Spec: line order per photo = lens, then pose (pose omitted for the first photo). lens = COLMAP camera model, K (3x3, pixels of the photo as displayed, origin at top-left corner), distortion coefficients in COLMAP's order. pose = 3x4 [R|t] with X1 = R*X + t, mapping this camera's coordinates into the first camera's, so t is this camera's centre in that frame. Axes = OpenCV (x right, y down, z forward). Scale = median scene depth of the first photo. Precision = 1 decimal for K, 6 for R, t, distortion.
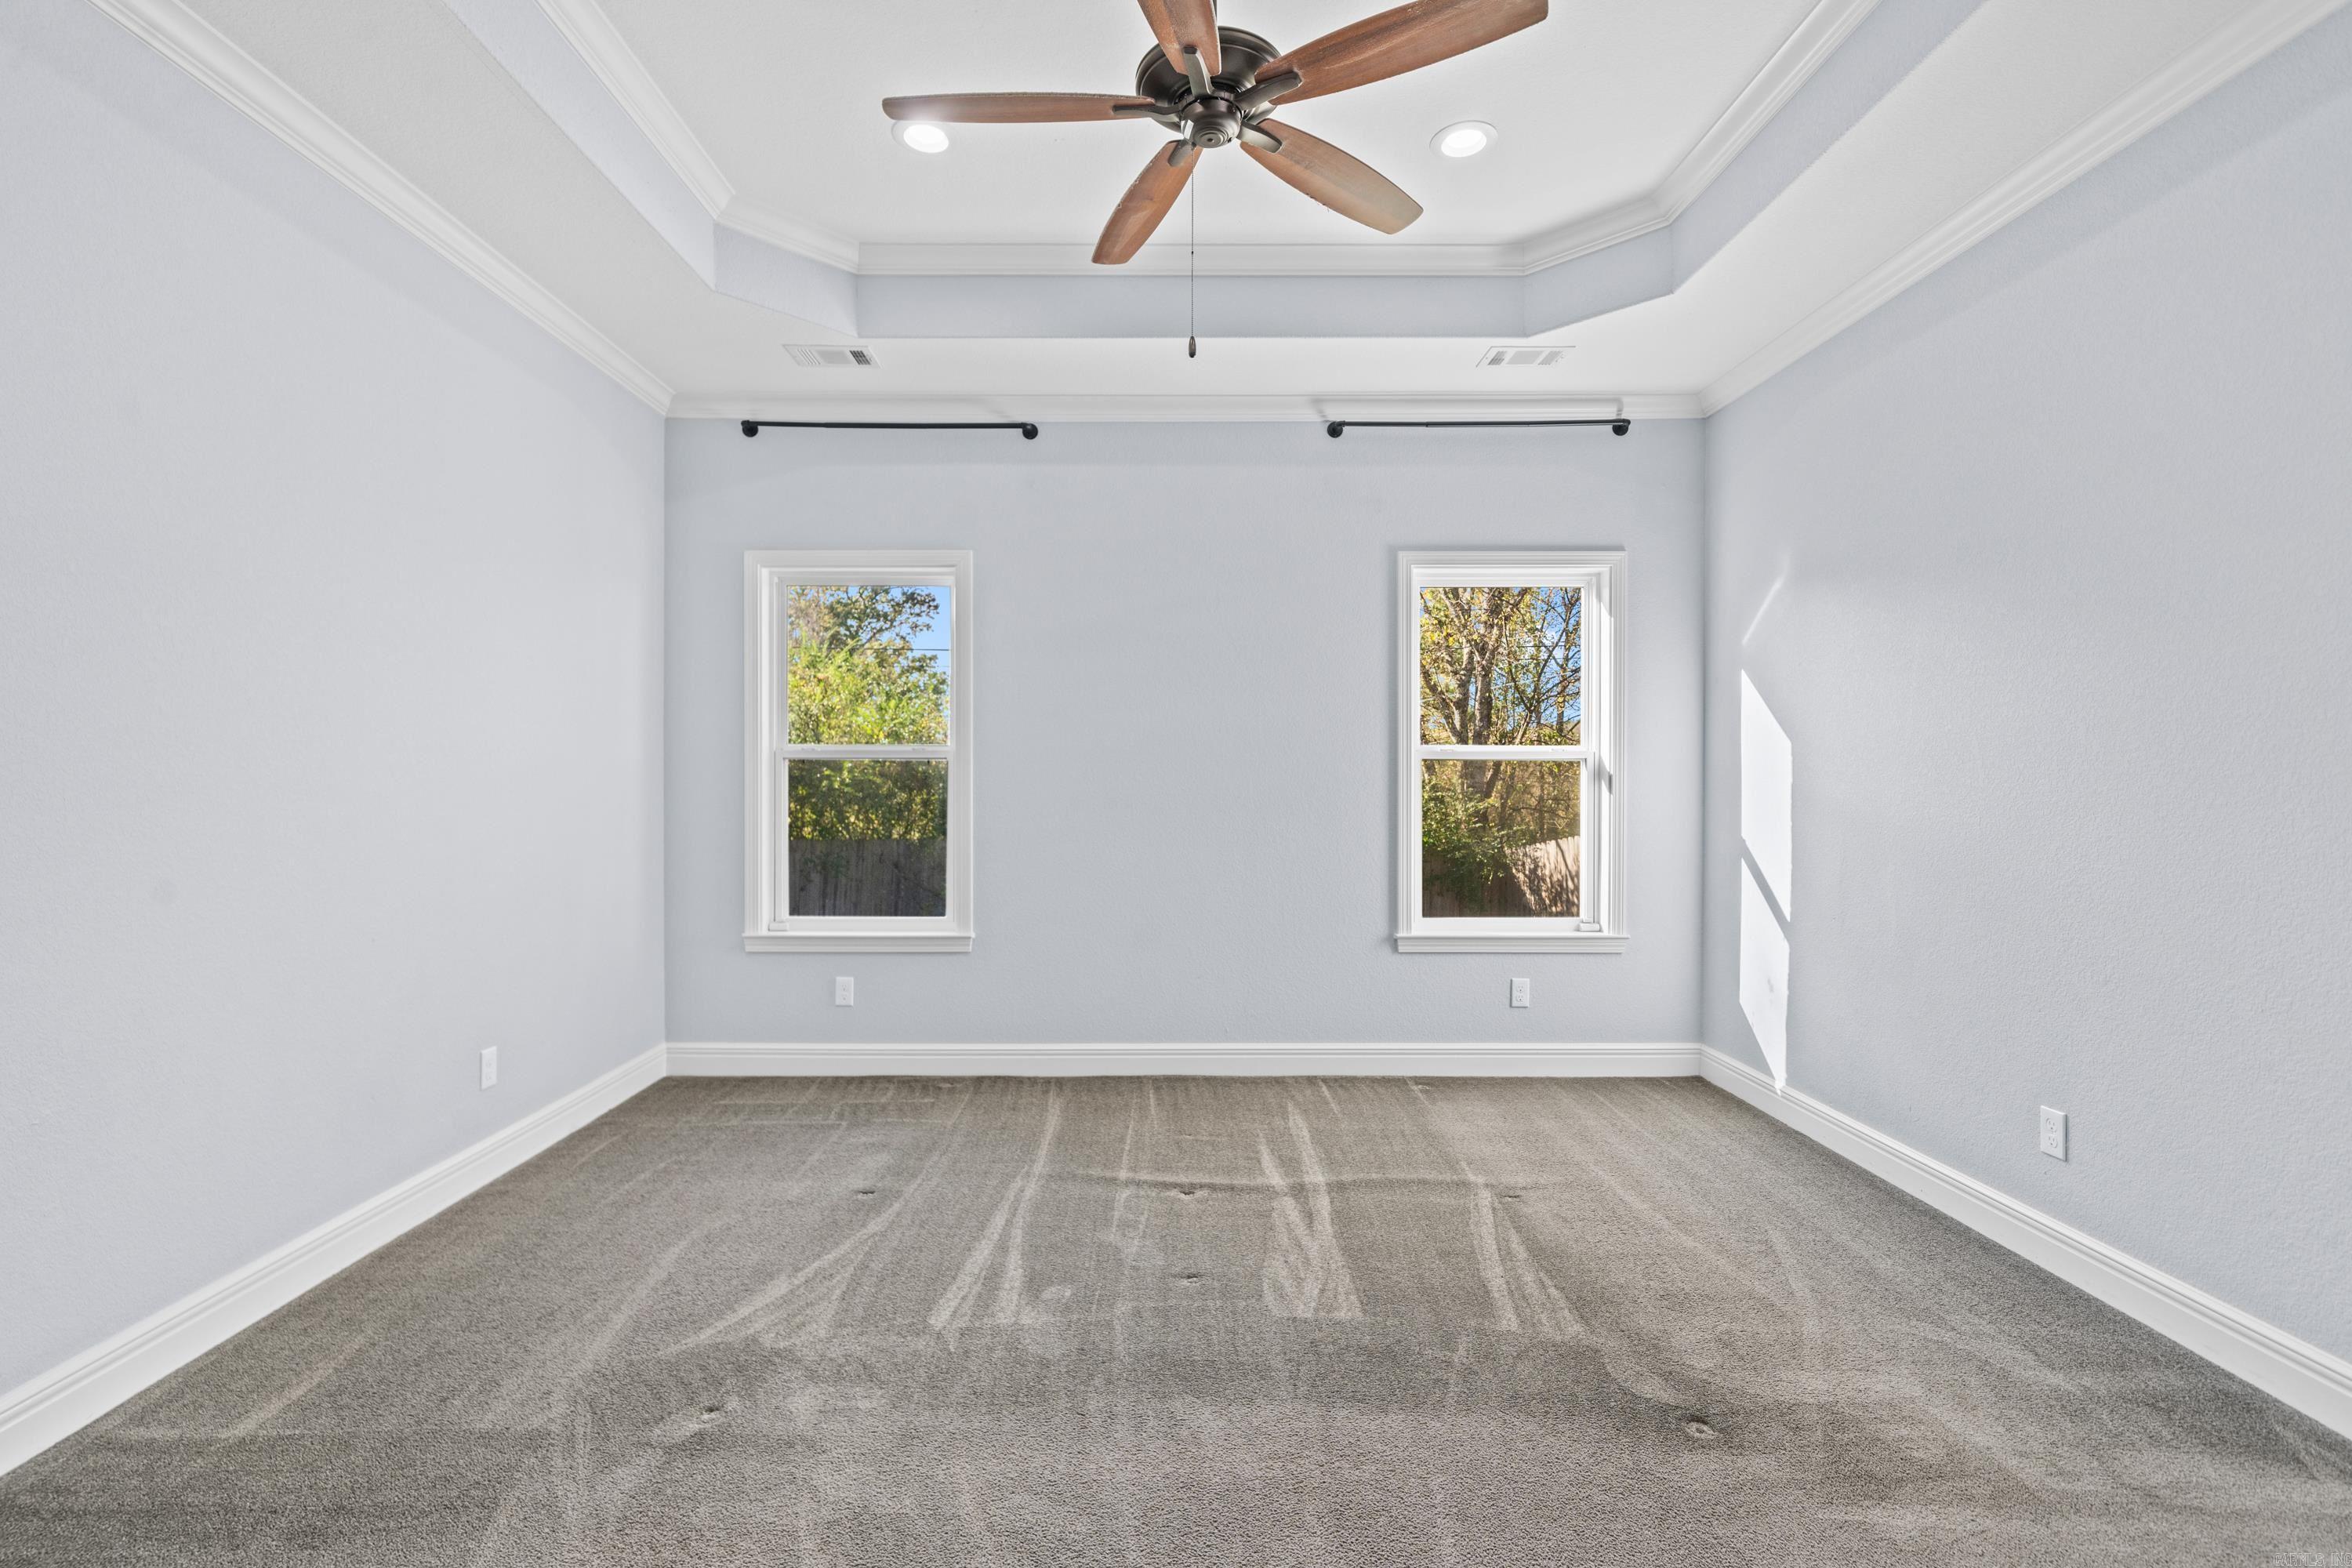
lens RADIAL K [[1043.4, 0, 1165.8], [0, 1043.4, 787.7], [0, 0, 1]] dist [0.004232, -0.002190]
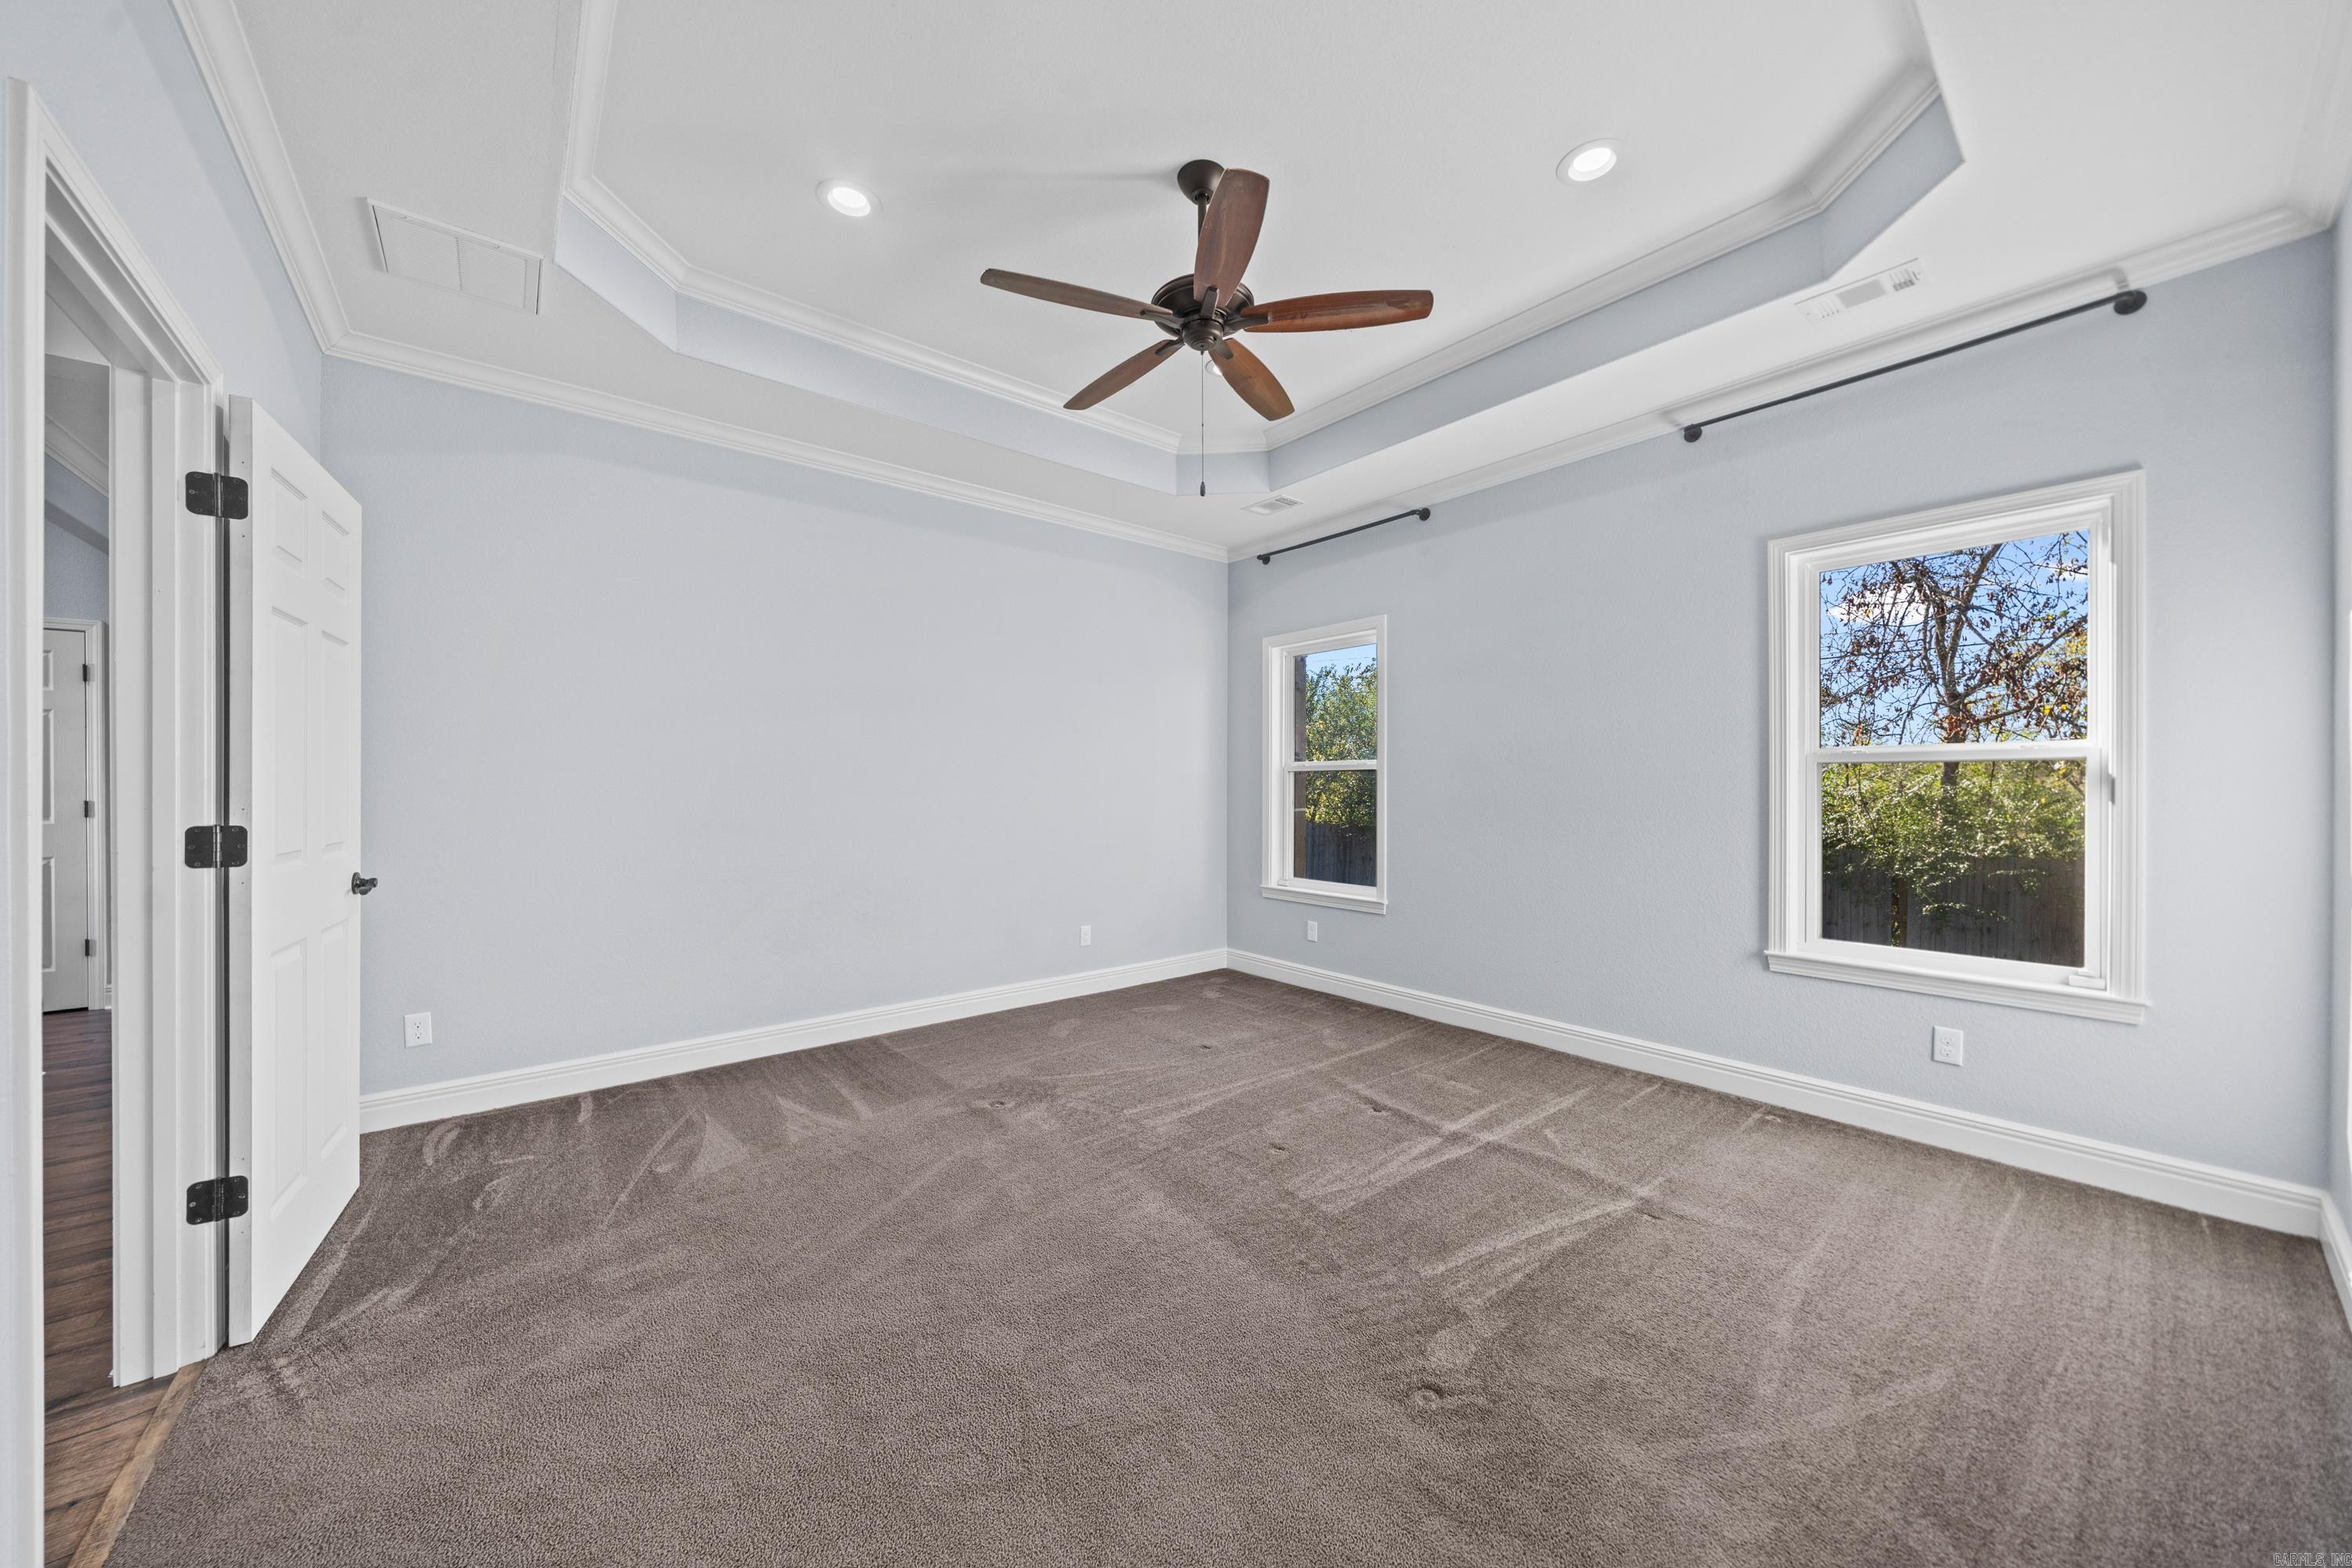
lens RADIAL K [[822.0, 0, 1167.9], [0, 822.0, 785.9], [0, 0, 1]] dist [-0.000764, -0.000846]
pose [[0.629649, -0.000115, -0.776880, 0.532211], [-0.004502, 0.999983, -0.003796, -0.002403], [0.776867, 0.005888, 0.629638, 0.140513]]
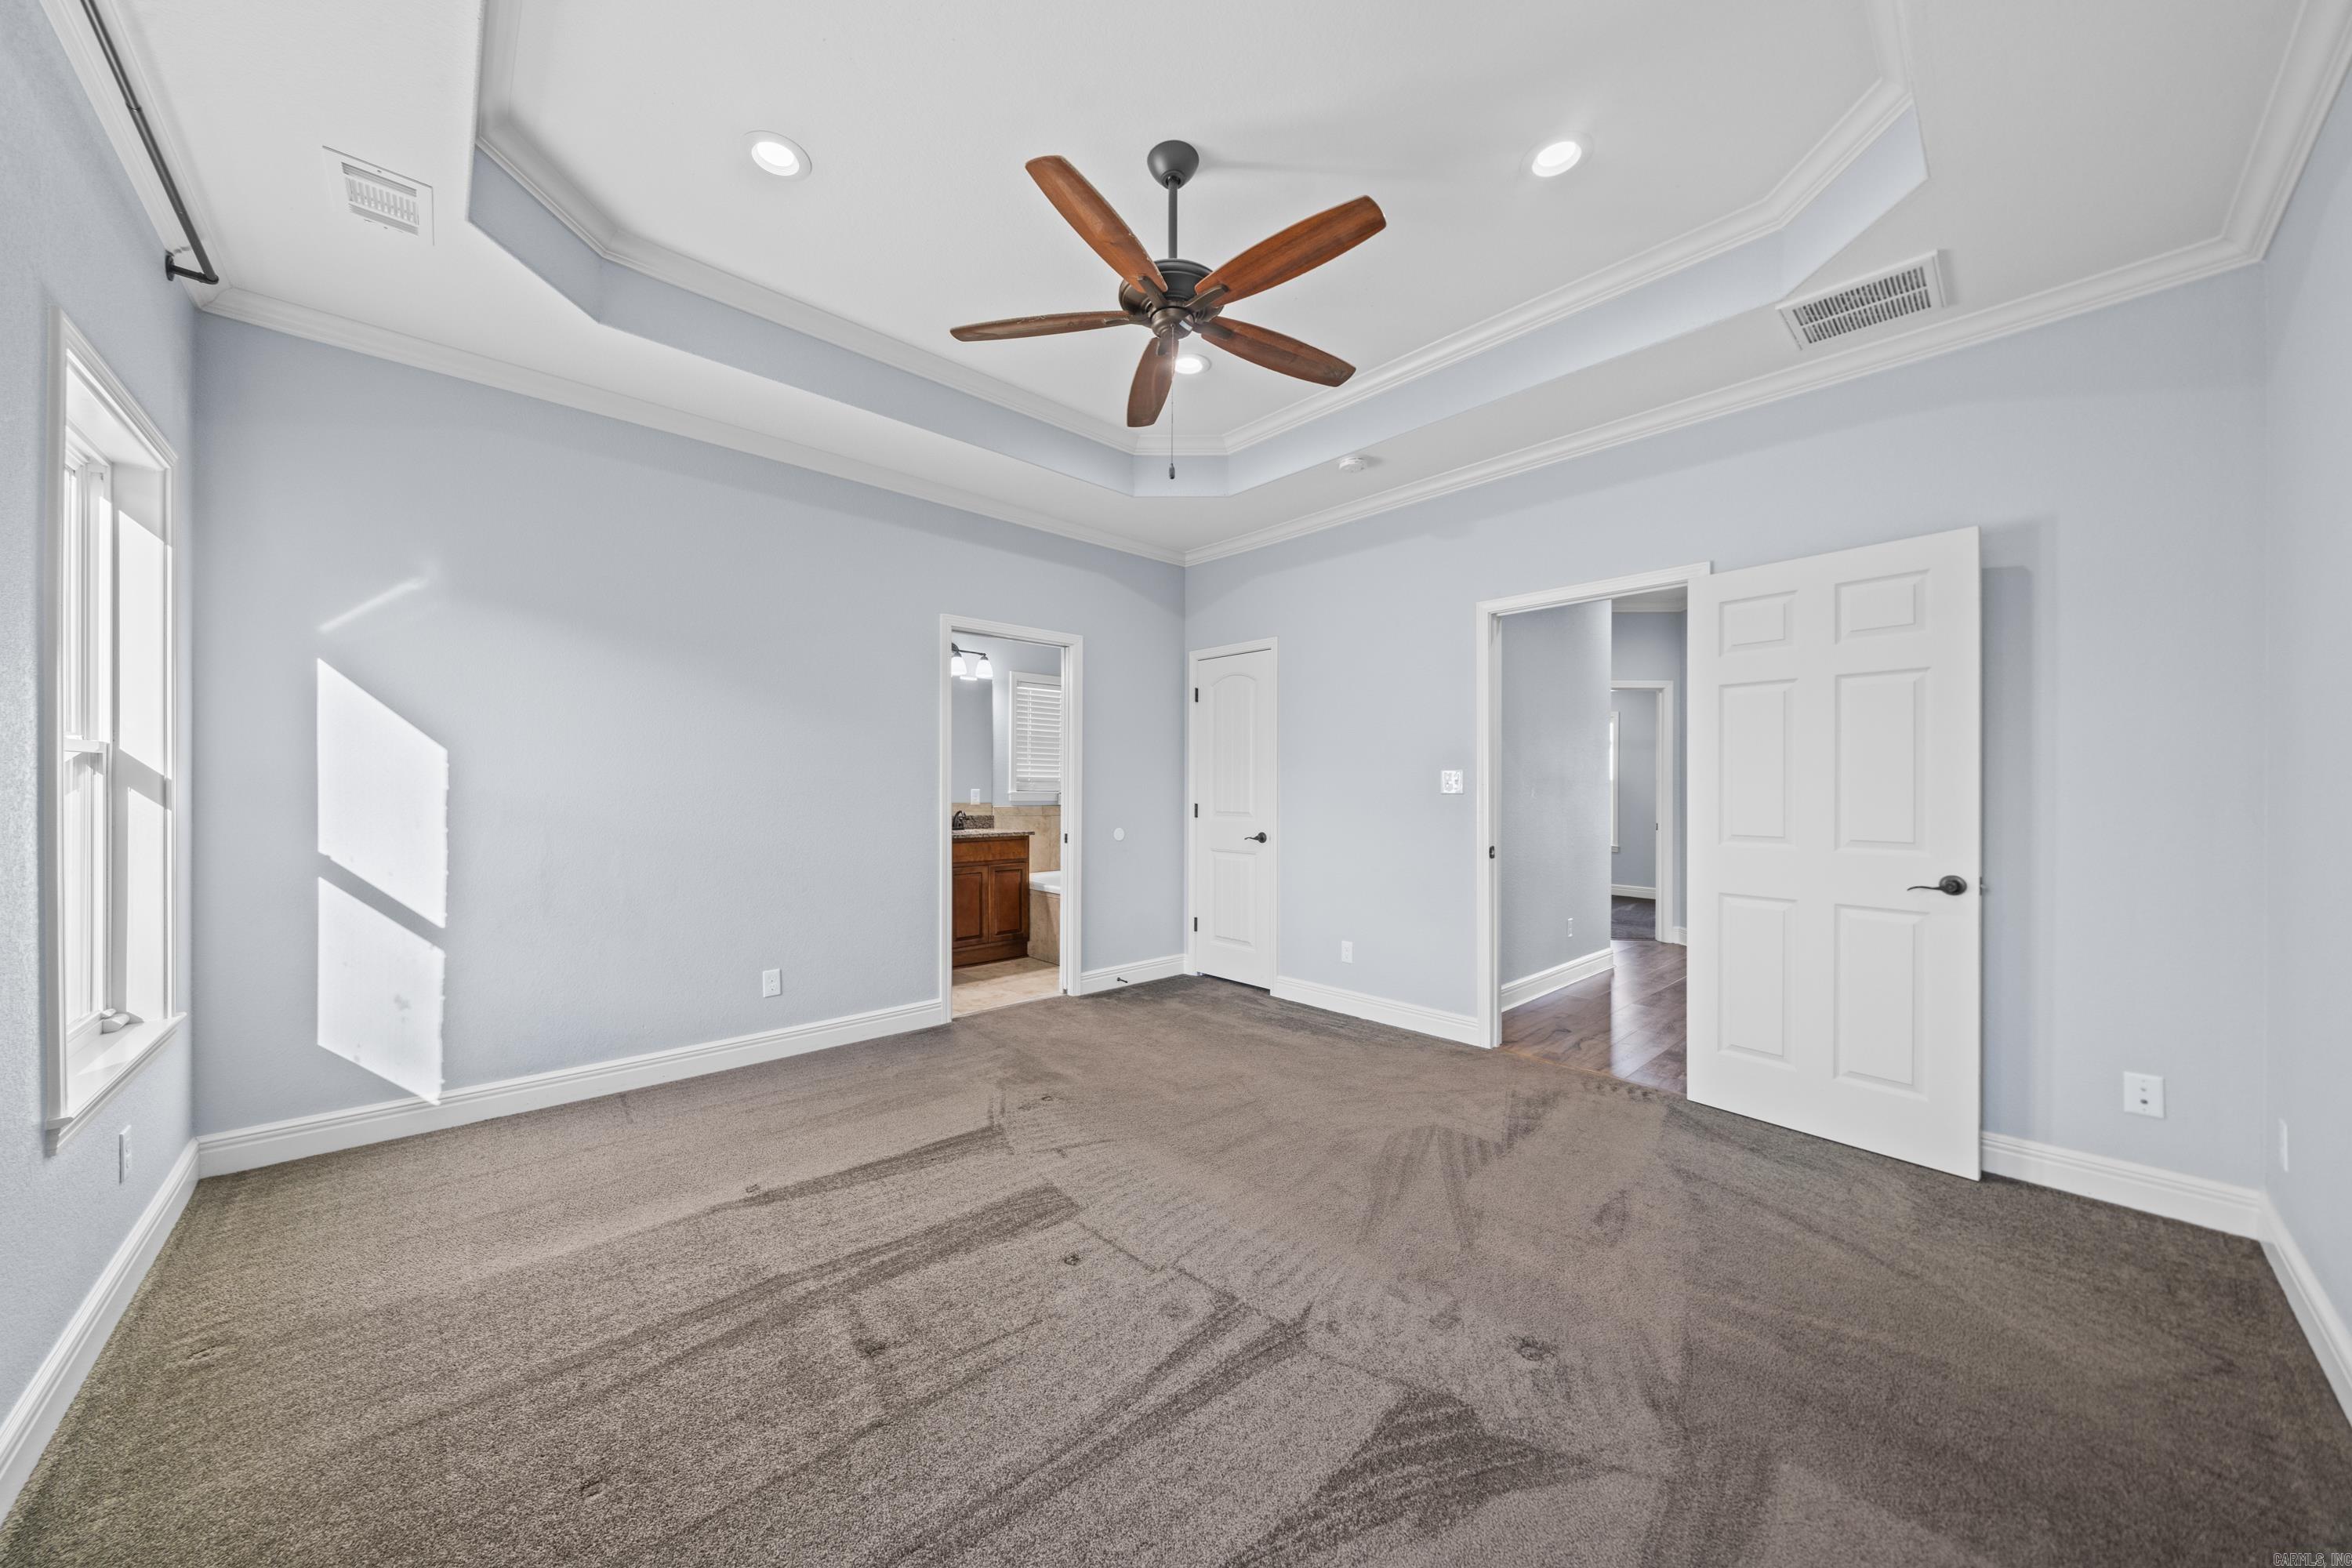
lens RADIAL K [[822.0, 0, 1177.4], [0, 822.0, 778.0], [0, 0, 1]] dist [-0.000764, -0.000846]
pose [[-0.673723, 0.001480, 0.738982, -0.468375], [0.005487, 0.999980, 0.003000, -0.014512], [-0.738963, 0.006076, -0.673718, 1.021472]]
